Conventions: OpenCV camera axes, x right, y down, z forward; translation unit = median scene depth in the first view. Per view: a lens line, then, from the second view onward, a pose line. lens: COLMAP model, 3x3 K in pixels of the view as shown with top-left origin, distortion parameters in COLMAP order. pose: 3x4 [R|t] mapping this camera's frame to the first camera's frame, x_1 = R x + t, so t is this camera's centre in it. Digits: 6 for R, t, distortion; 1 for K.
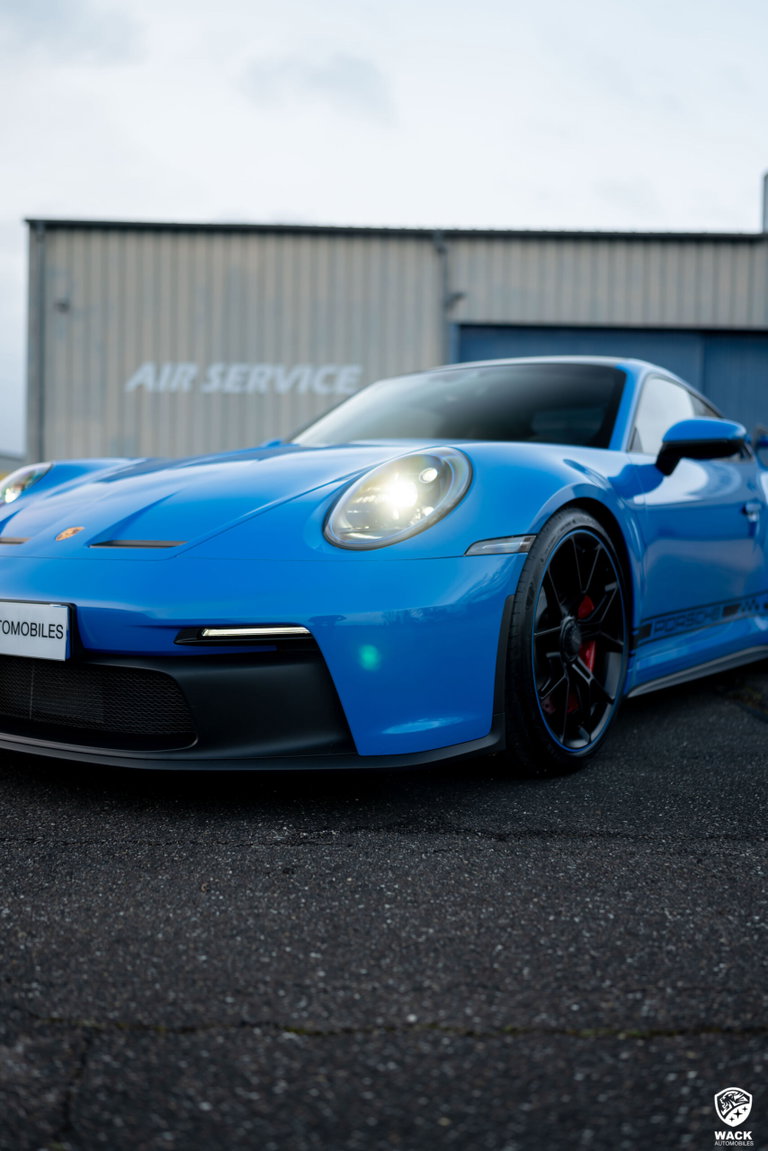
lens RADIAL K [[1069.2, 0, 387.5], [0, 1069.2, 573.2], [0, 0, 1]] dist [0.004071, 0.000000]
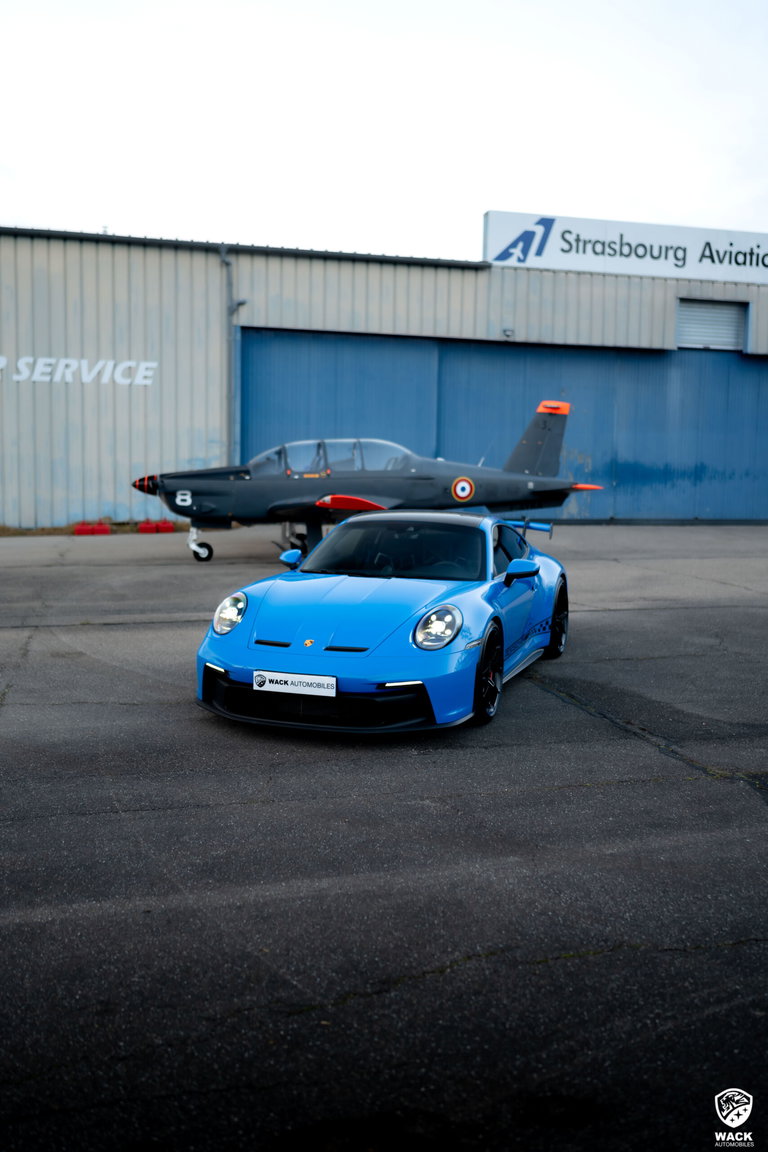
lens RADIAL K [[1070.1, 0, 387.0], [0, 1070.1, 581.3], [0, 0, 1]] dist [0.004071, 0.000000]
pose [[0.963100, -0.029743, 0.267494, -0.534846], [0.008037, 0.996610, 0.081877, -0.262856], [-0.269023, -0.076706, 0.960075, -0.999325]]
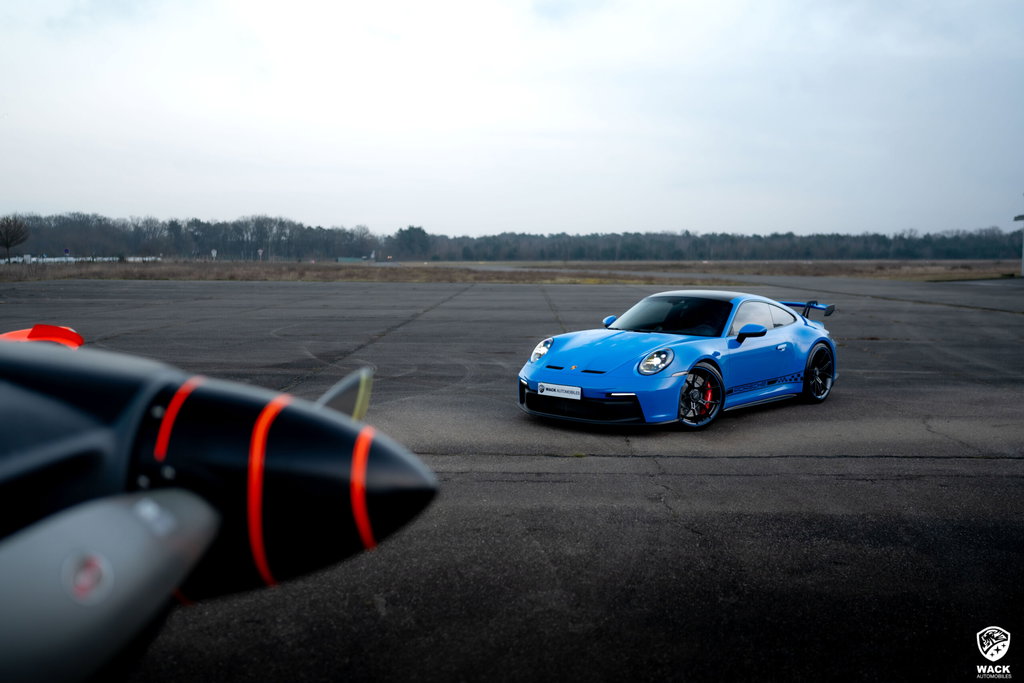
lens RADIAL K [[951.2, 0, 506.4], [0, 951.2, 342.5], [0, 0, 1]] dist [0.004071, 0.000000]
pose [[0.988677, 0.011024, -0.149656, -0.007748], [-0.004204, 0.998941, 0.045808, -0.199045], [0.150003, -0.044660, 0.987676, -1.744467]]
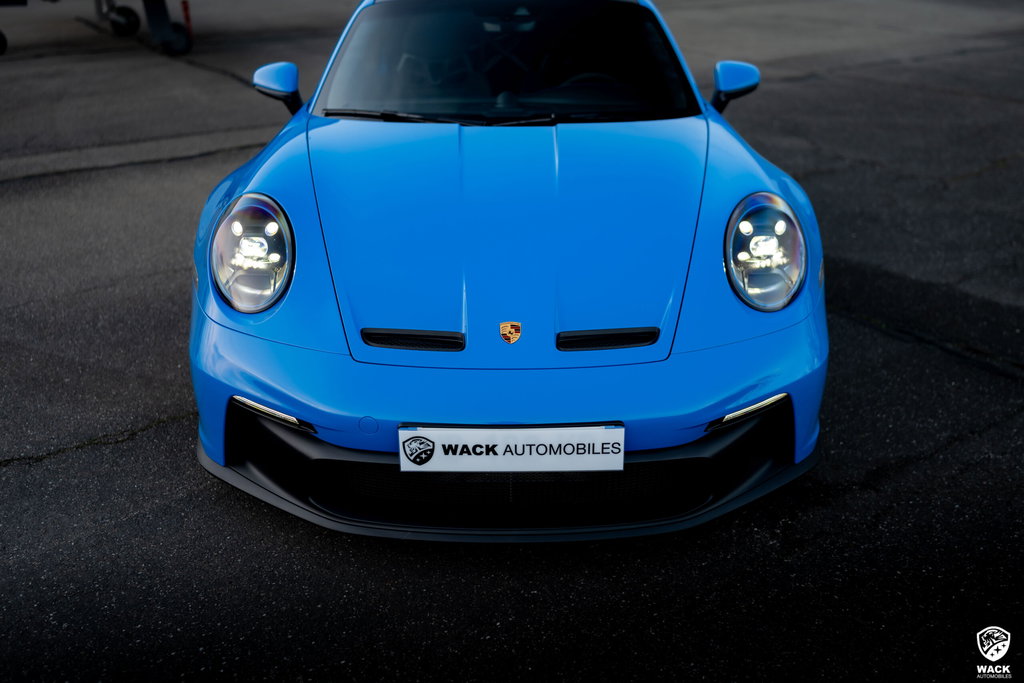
lens RADIAL K [[951.2, 0, 509.1], [0, 951.2, 344.4], [0, 0, 1]] dist [0.004071, 0.000000]
pose [[0.813952, -0.249317, 0.524712, -0.528910], [0.029234, 0.919659, 0.391628, -0.260541], [-0.580196, -0.303427, 0.755847, 0.200833]]
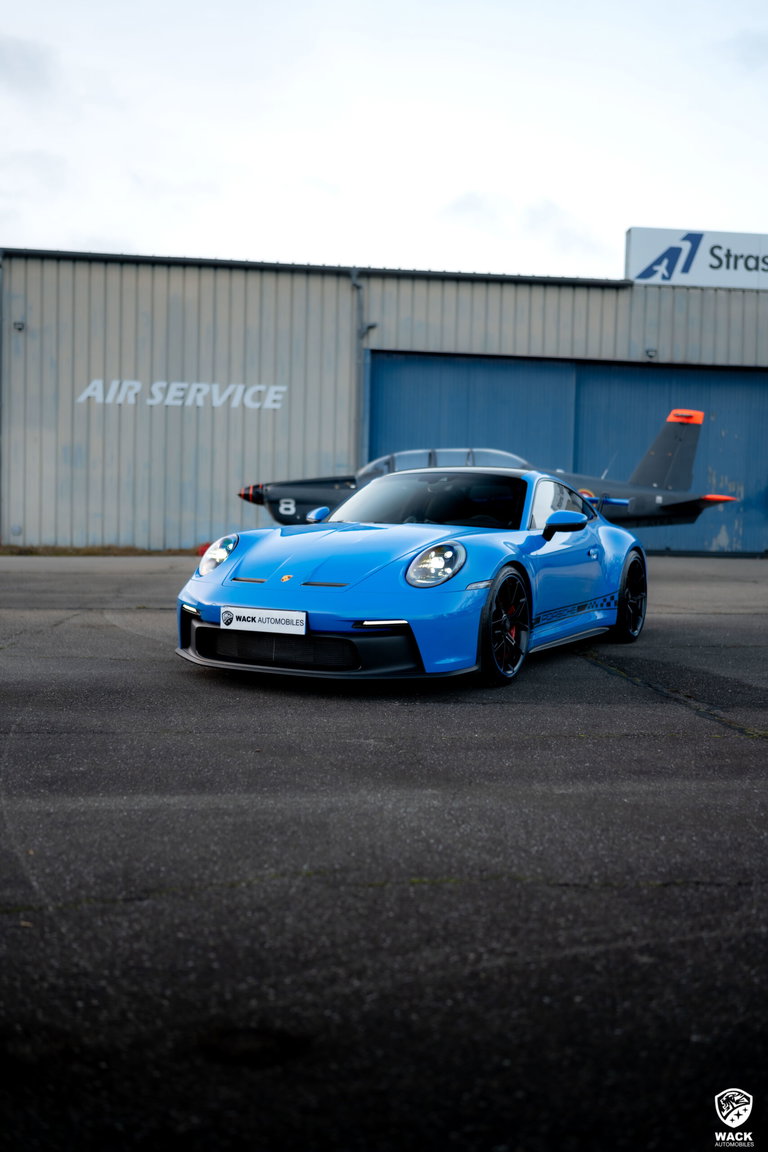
lens RADIAL K [[1070.1, 0, 386.9], [0, 1070.1, 578.2], [0, 0, 1]] dist [0.004071, 0.000000]
pose [[0.994101, 0.000627, 0.108460, -0.222336], [-0.002927, 0.999774, 0.021043, -0.057177], [-0.108422, -0.021237, 0.993878, -0.831748]]
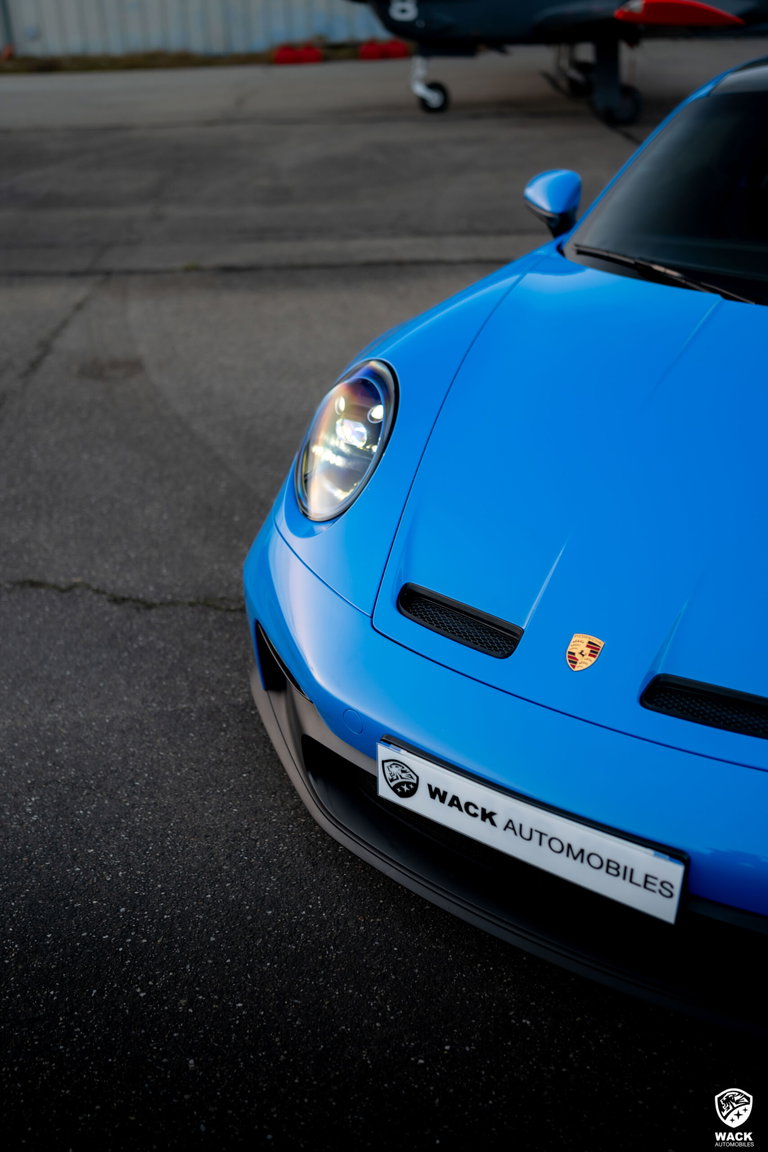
lens RADIAL K [[1070.1, 0, 385.4], [0, 1070.1, 575.6], [0, 0, 1]] dist [0.004071, 0.000000]
pose [[0.999045, -0.042970, 0.007889, -0.287351], [0.034068, 0.879290, 0.475066, -0.274701], [-0.027350, -0.474344, 0.879915, 0.285918]]
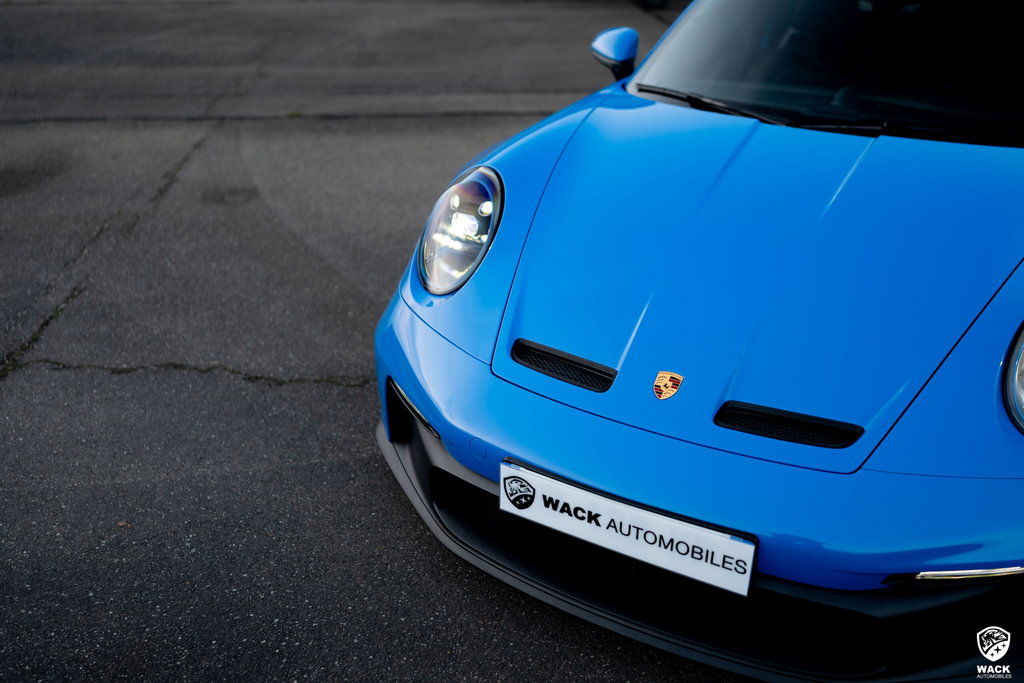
lens RADIAL K [[951.2, 0, 512.2], [0, 951.2, 339.7], [0, 0, 1]] dist [0.004071, 0.000000]
pose [[0.995622, -0.044597, 0.082140, -0.323010], [0.006427, 0.909407, 0.415857, -0.258342], [-0.093245, -0.413509, 0.905713, 0.230203]]
